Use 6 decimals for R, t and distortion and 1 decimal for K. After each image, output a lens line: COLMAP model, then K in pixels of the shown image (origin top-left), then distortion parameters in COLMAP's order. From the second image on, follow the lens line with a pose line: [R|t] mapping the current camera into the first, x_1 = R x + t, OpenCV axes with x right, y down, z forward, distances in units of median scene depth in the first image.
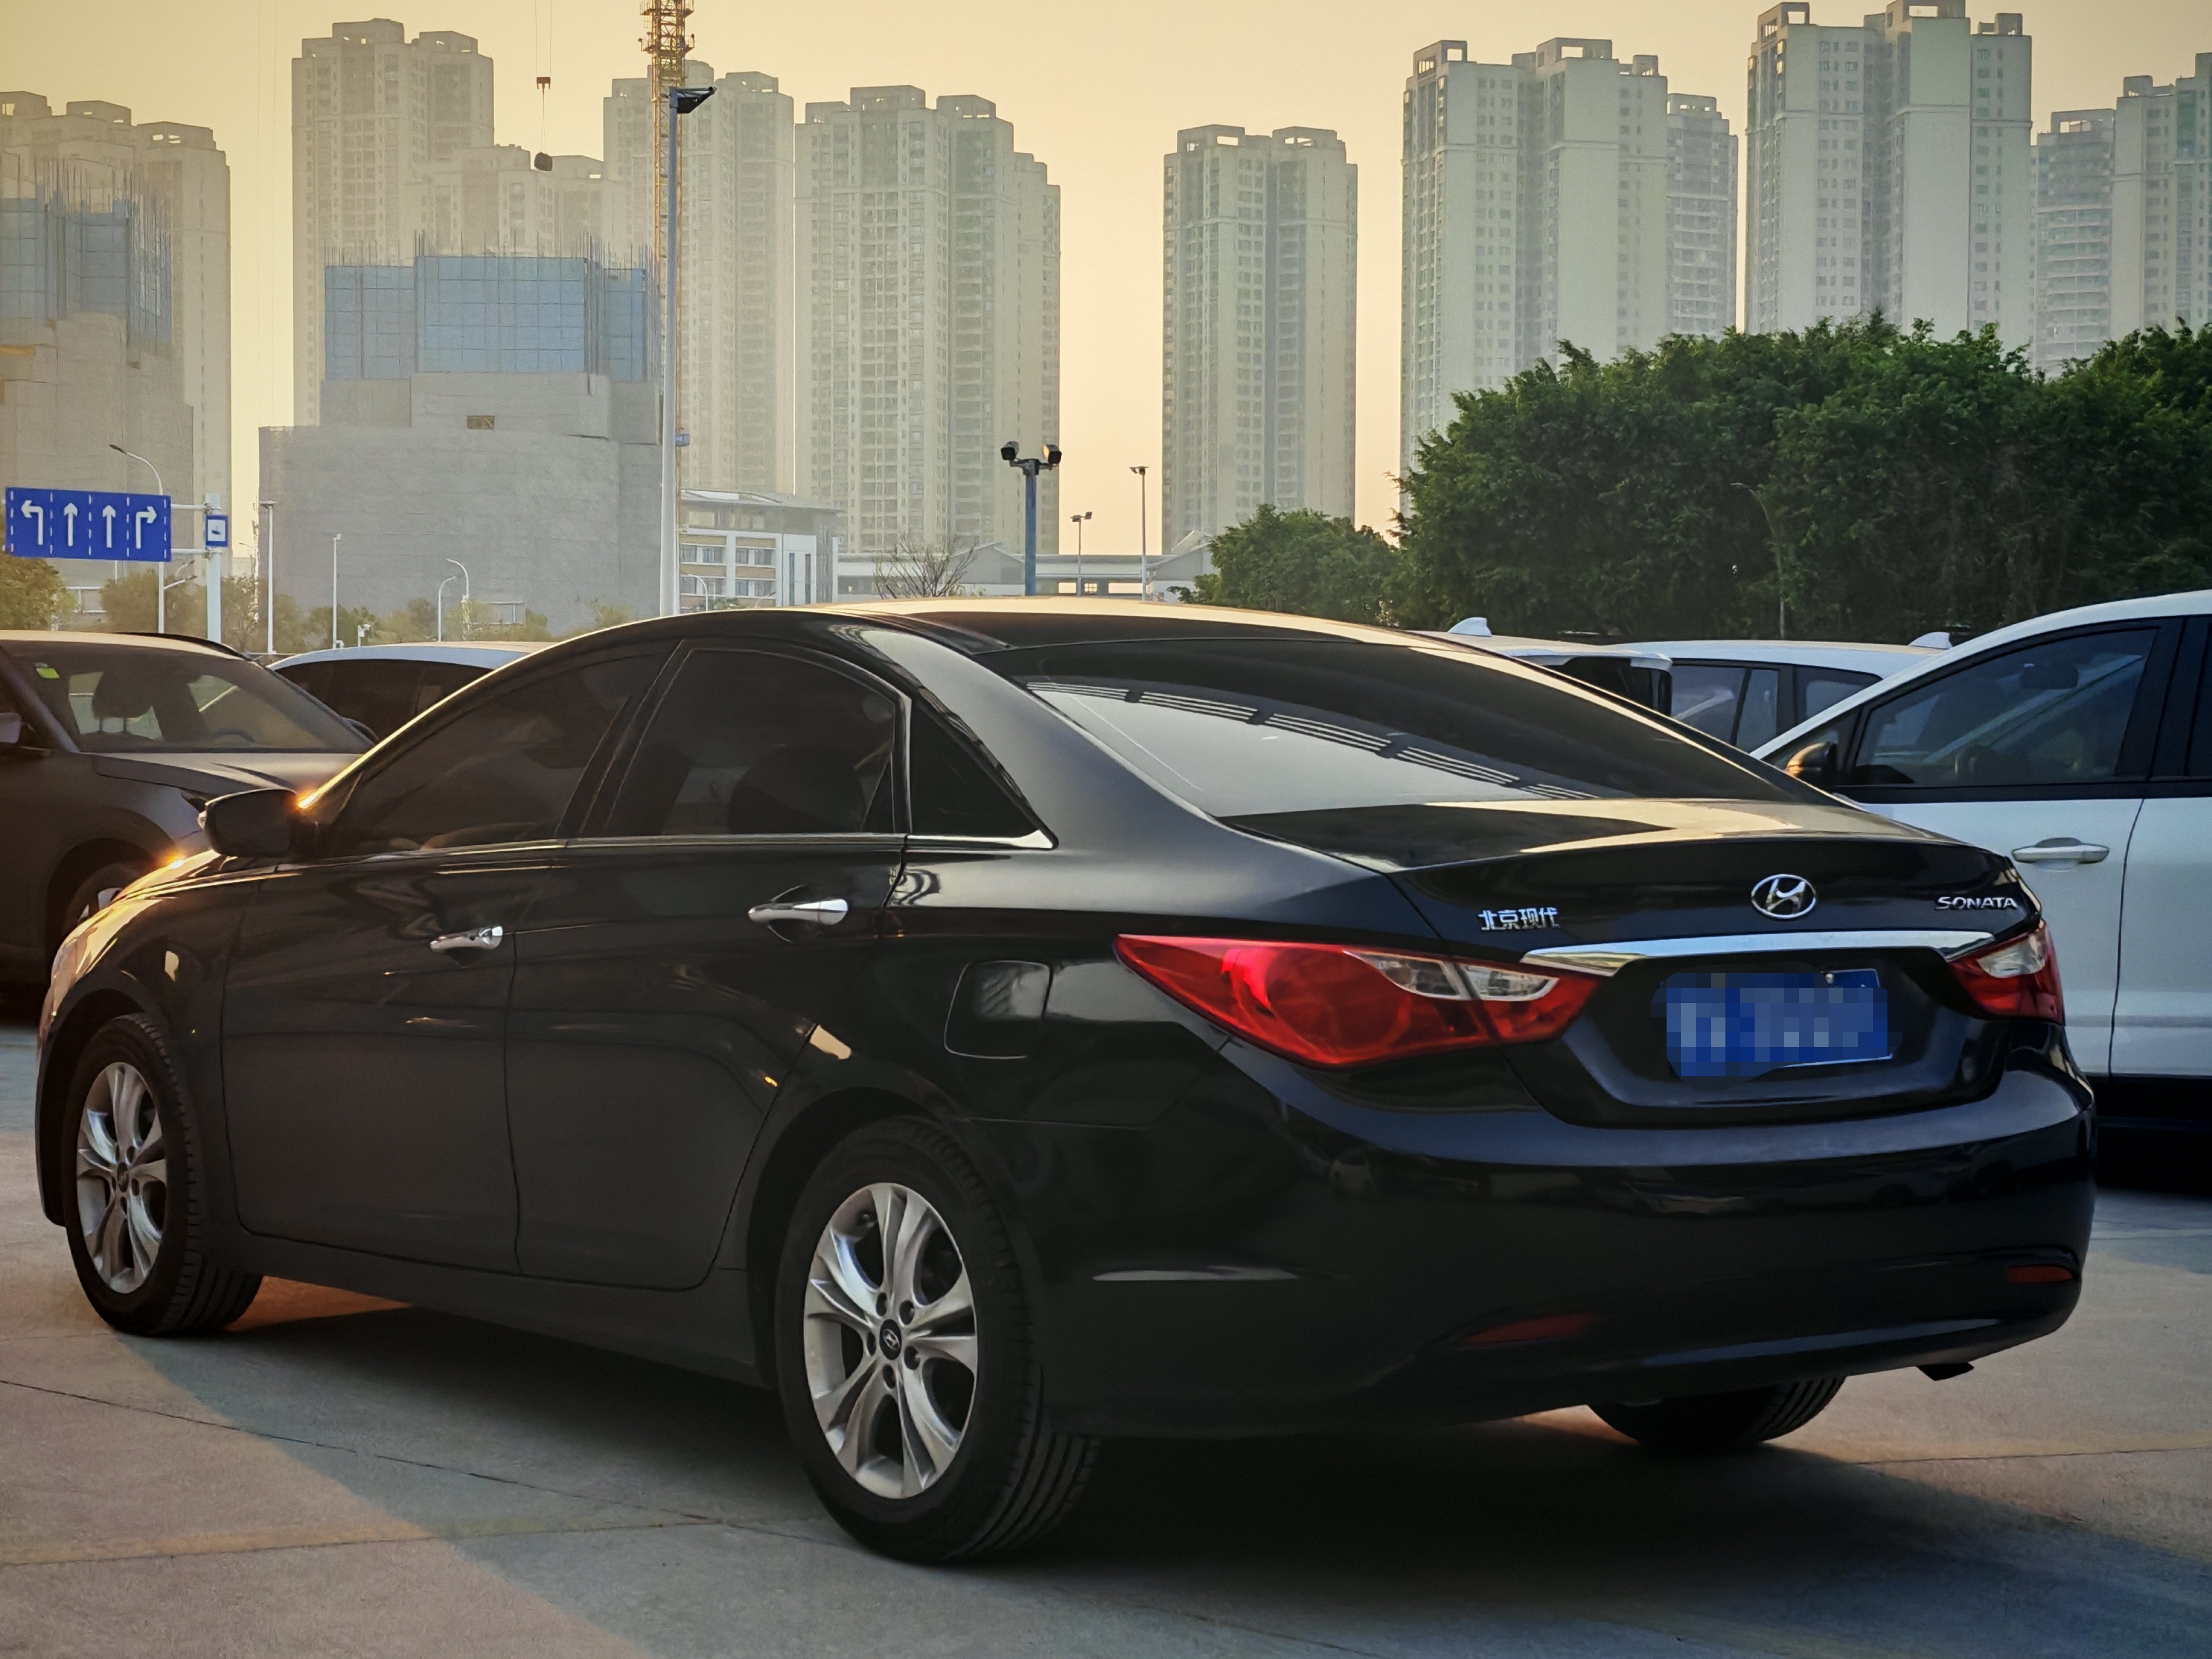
lens RADIAL K [[4249.8, 0, 1107.1], [0, 4249.8, 829.8], [0, 0, 1]] dist [-0.016017, 0.000000]
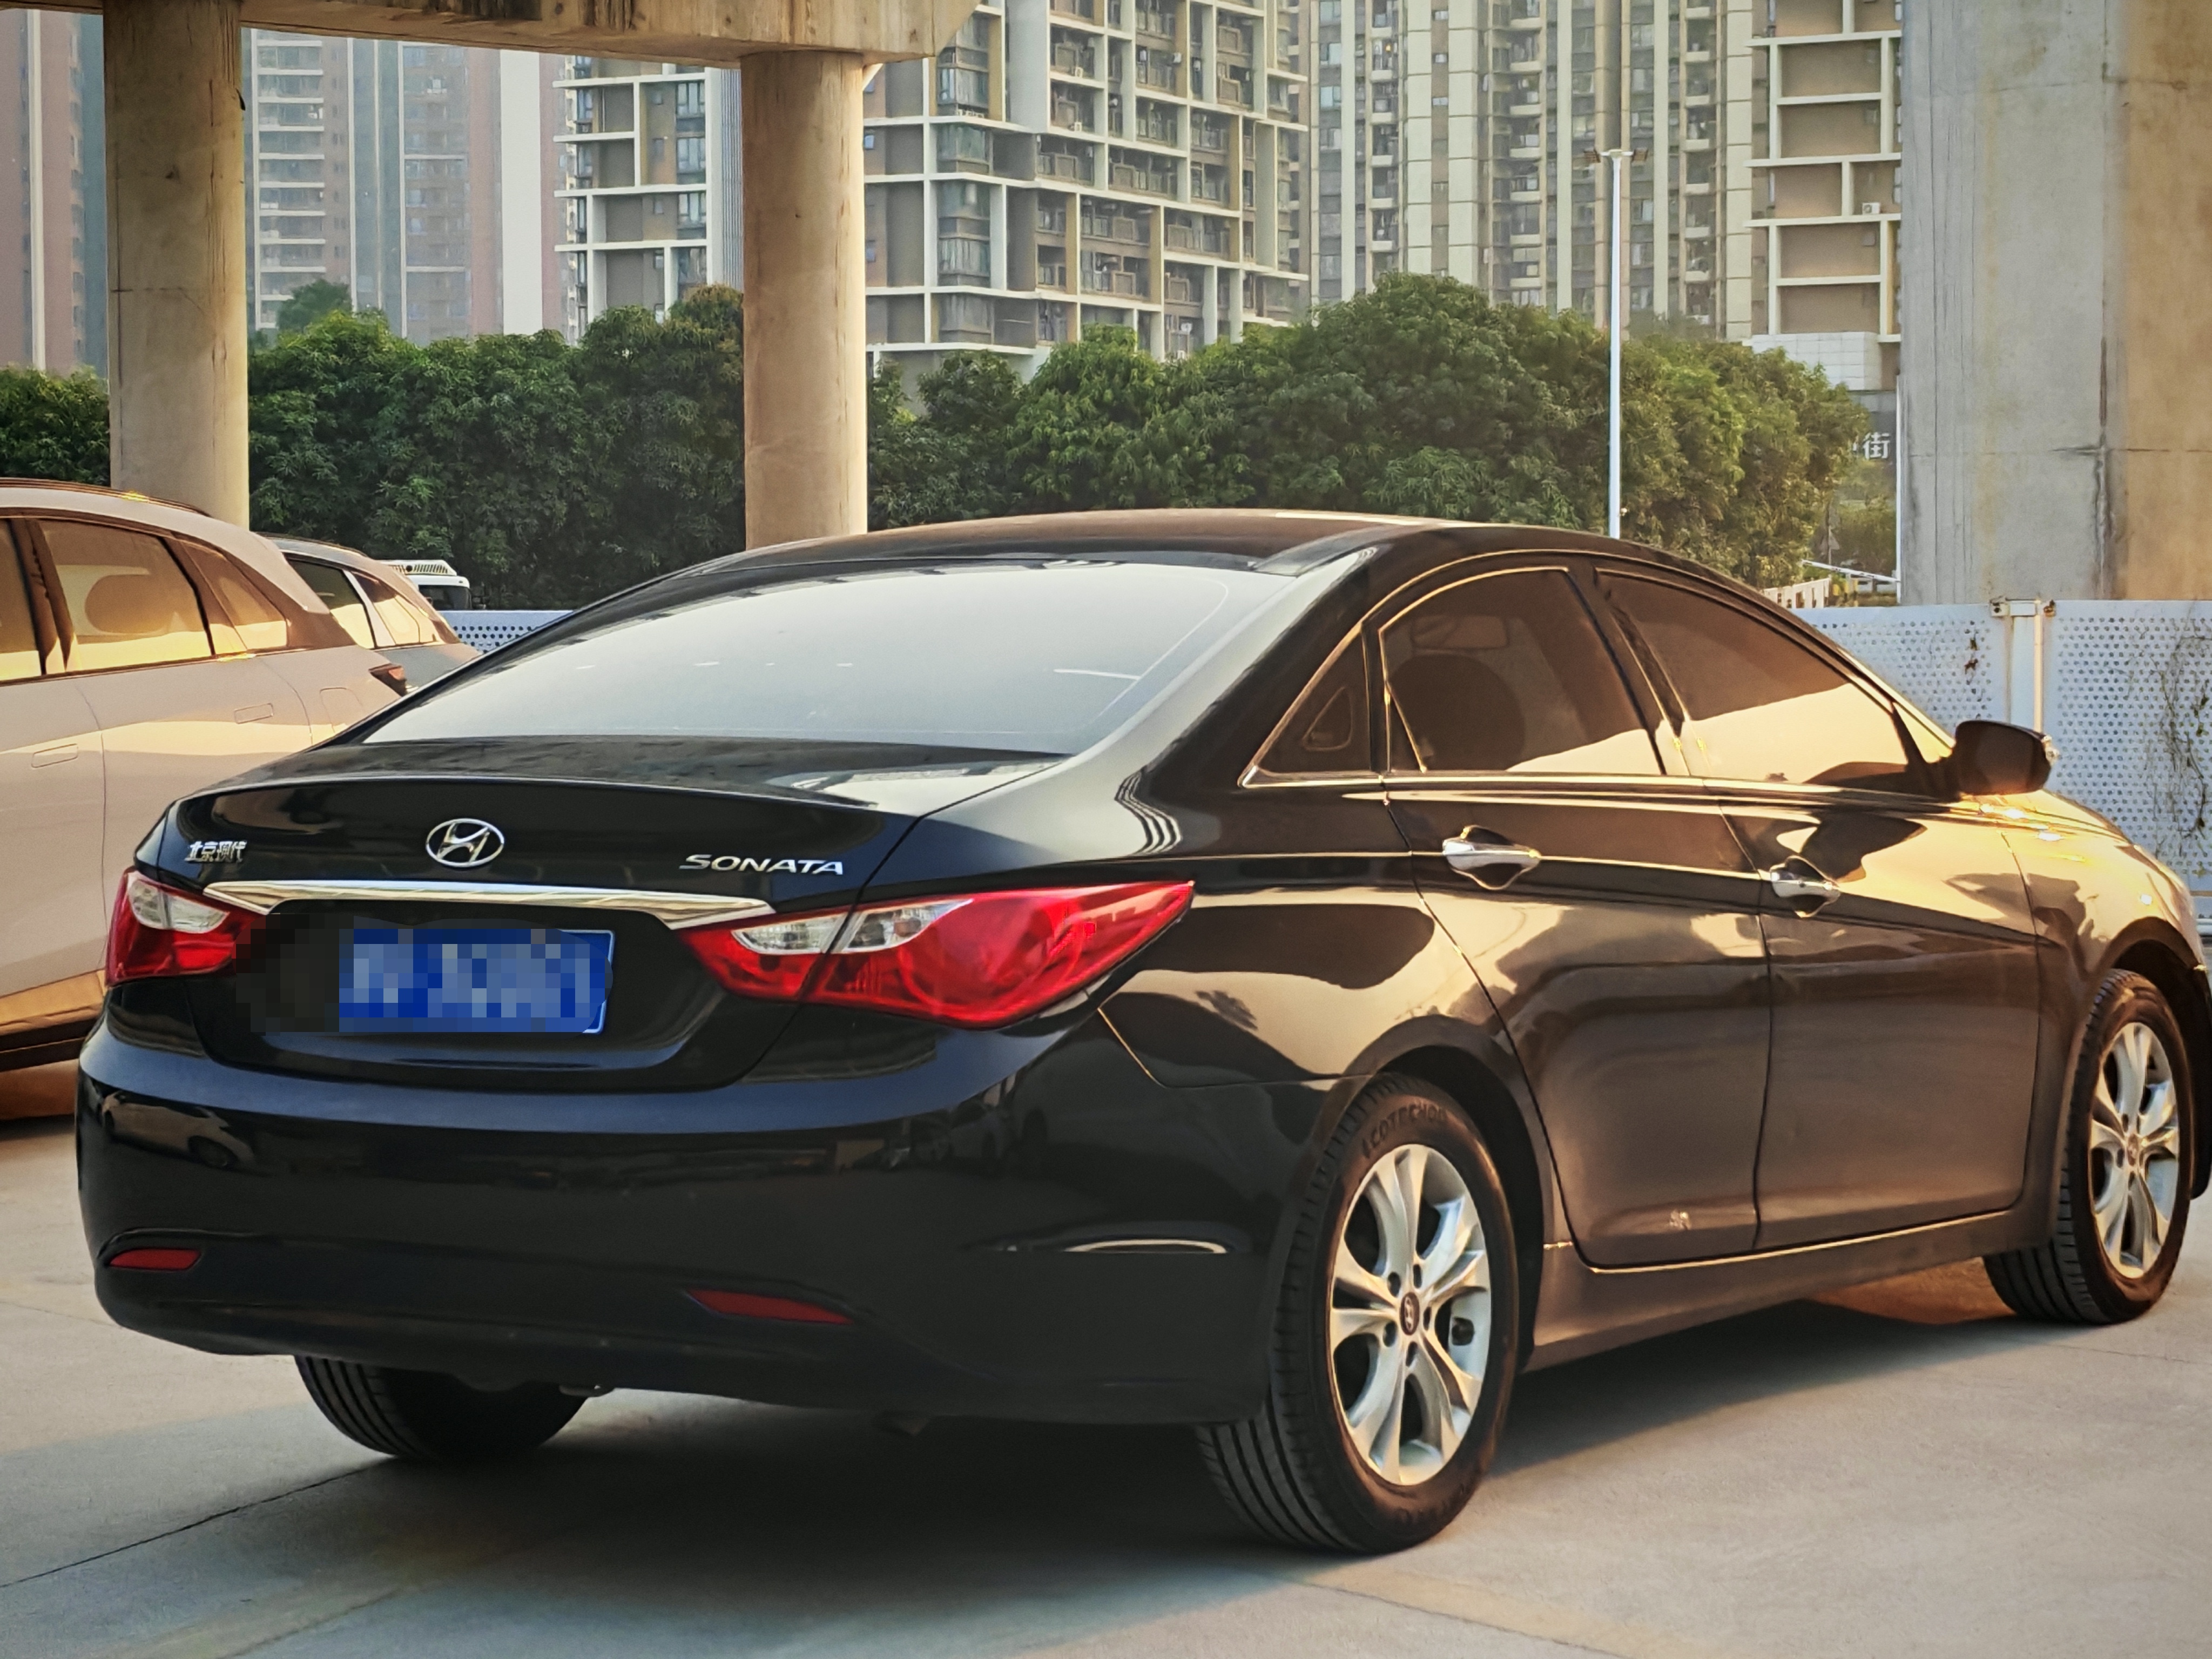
lens RADIAL K [[5181.4, 0, 1107.4], [0, 5181.4, 828.4], [0, 0, 1]] dist [0.051456, 0.000000]
pose [[0.362861, 0.040983, -0.930941, 1.261094], [-0.005793, 0.999112, 0.041726, -0.034971], [0.931825, -0.009748, 0.362777, 0.733873]]
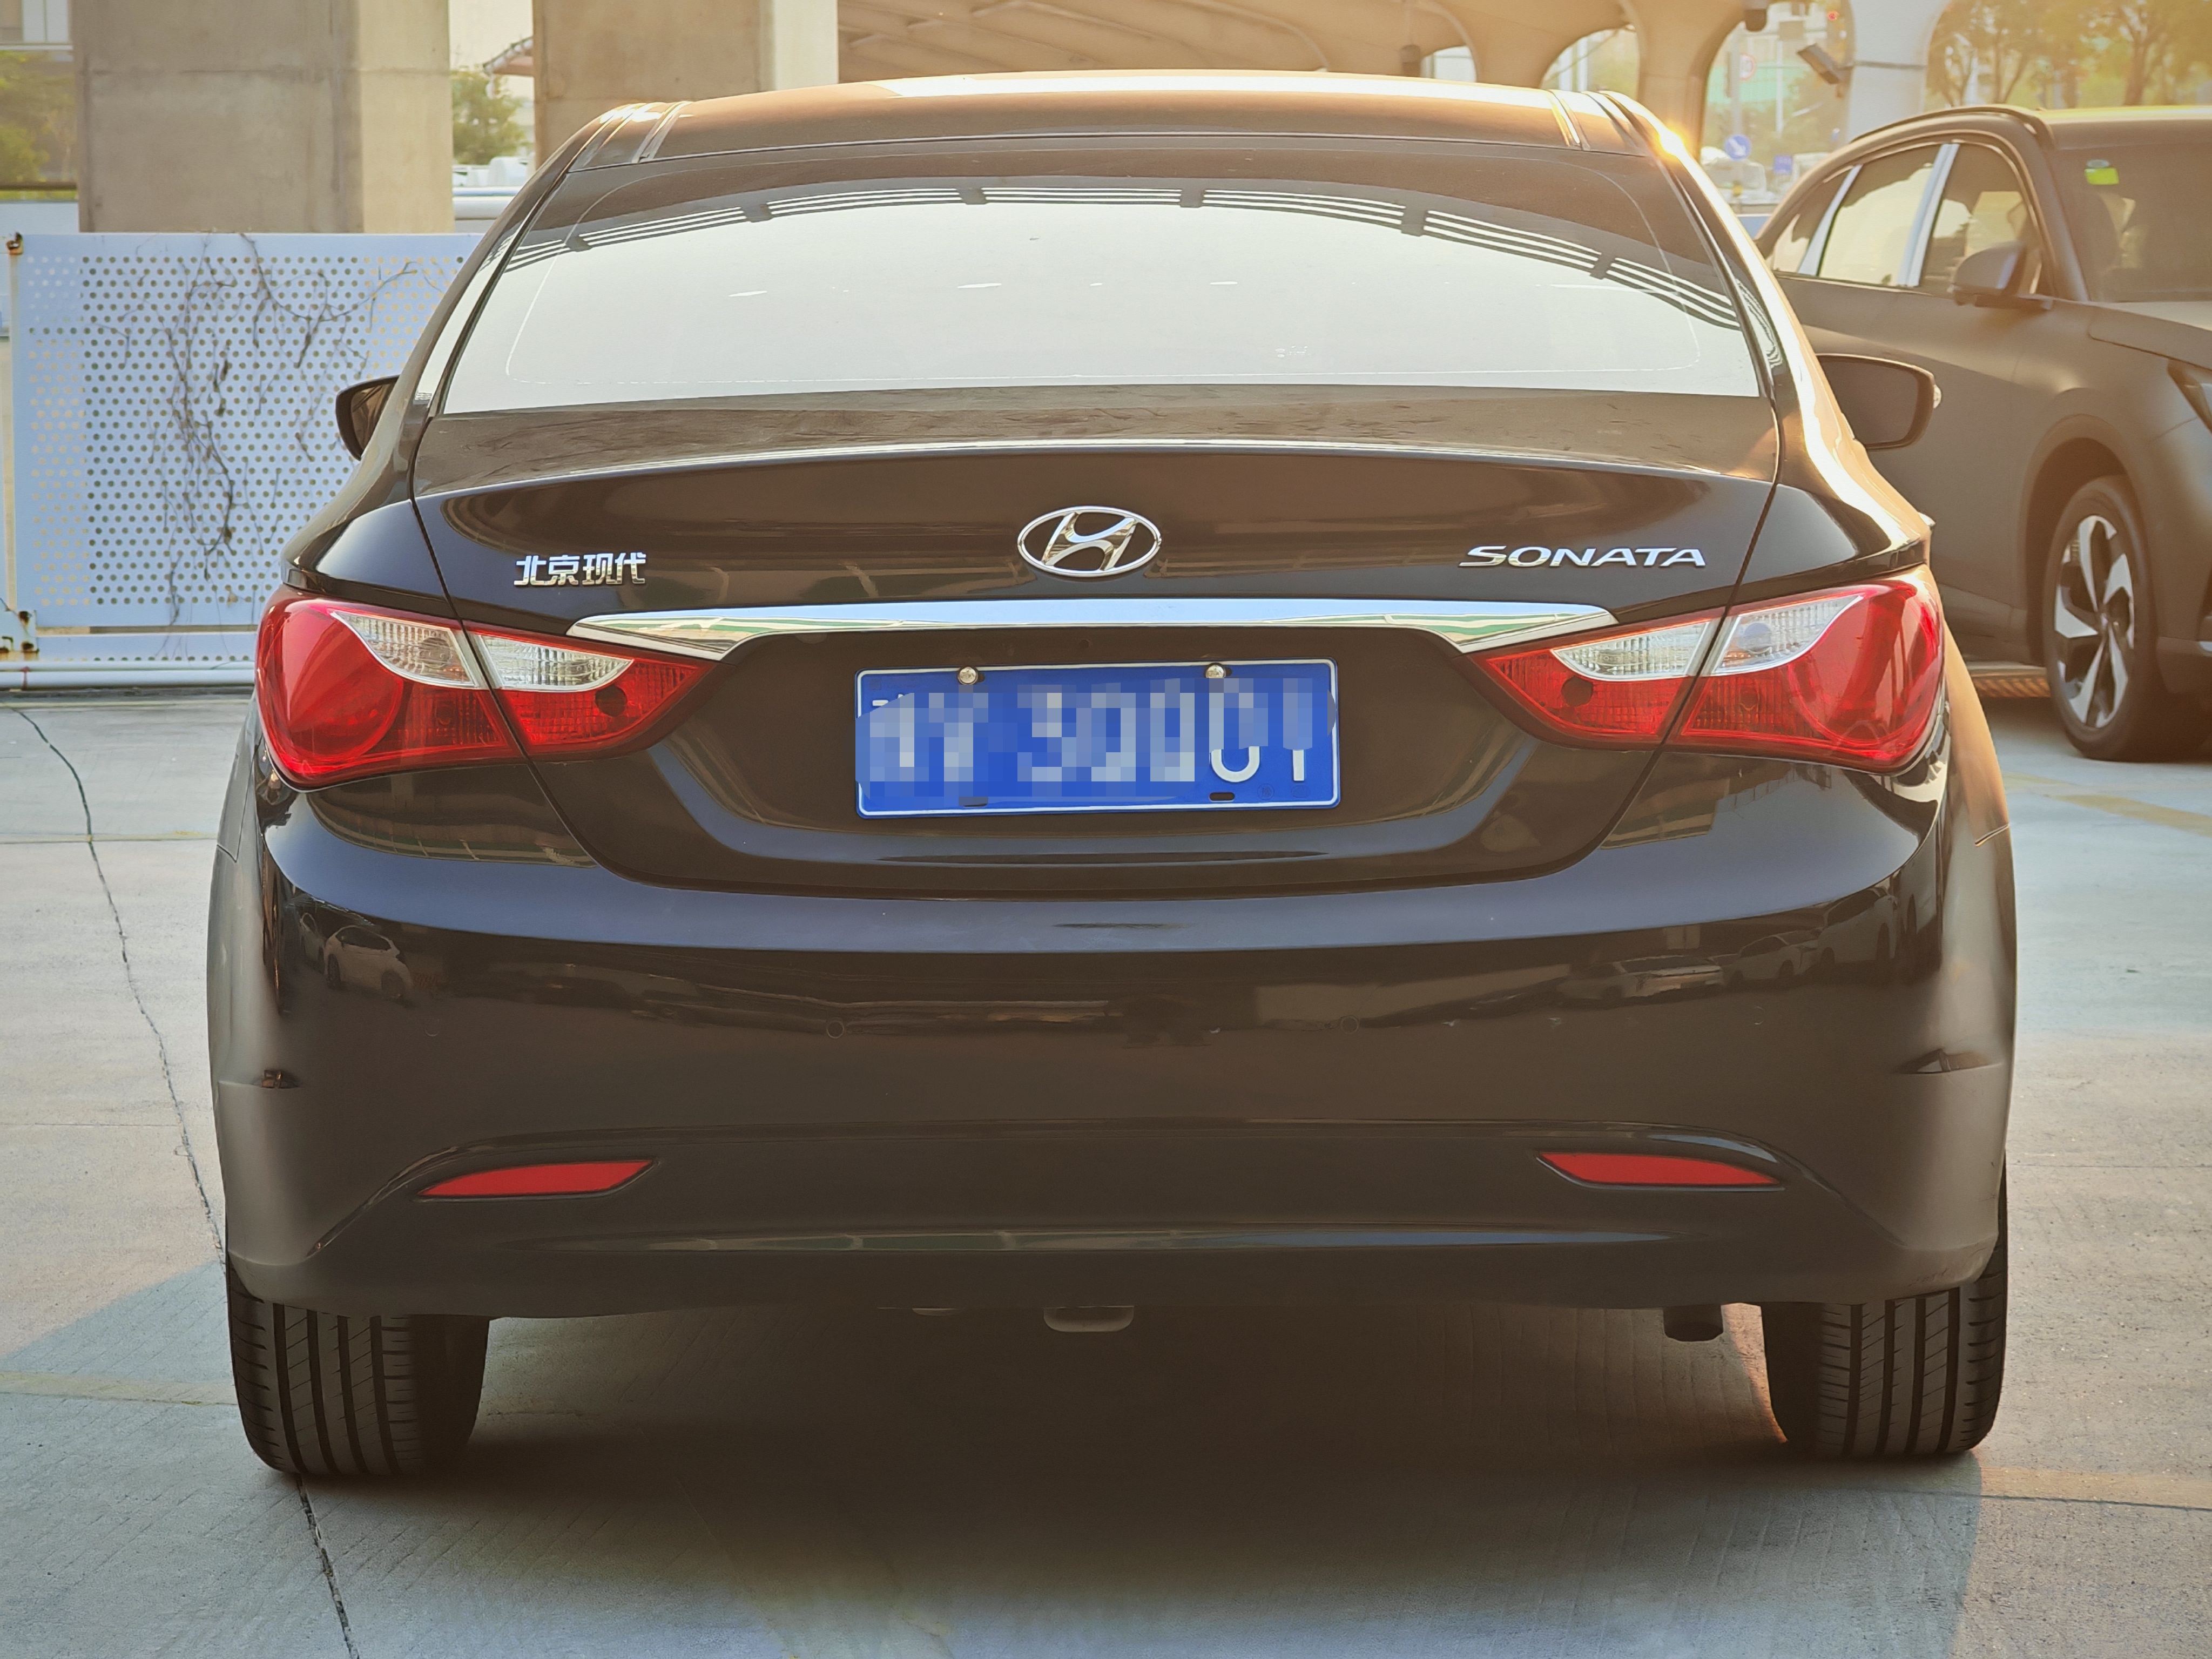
lens RADIAL K [[6986.1, 0, 1105.7], [0, 6986.1, 829.5], [0, 0, 1]] dist [0.399461, 0.000000]
pose [[0.775807, 0.046918, -0.629224, 0.830087], [0.003136, 0.996933, 0.078203, -0.023293], [0.630963, -0.062644, 0.773280, 0.194362]]
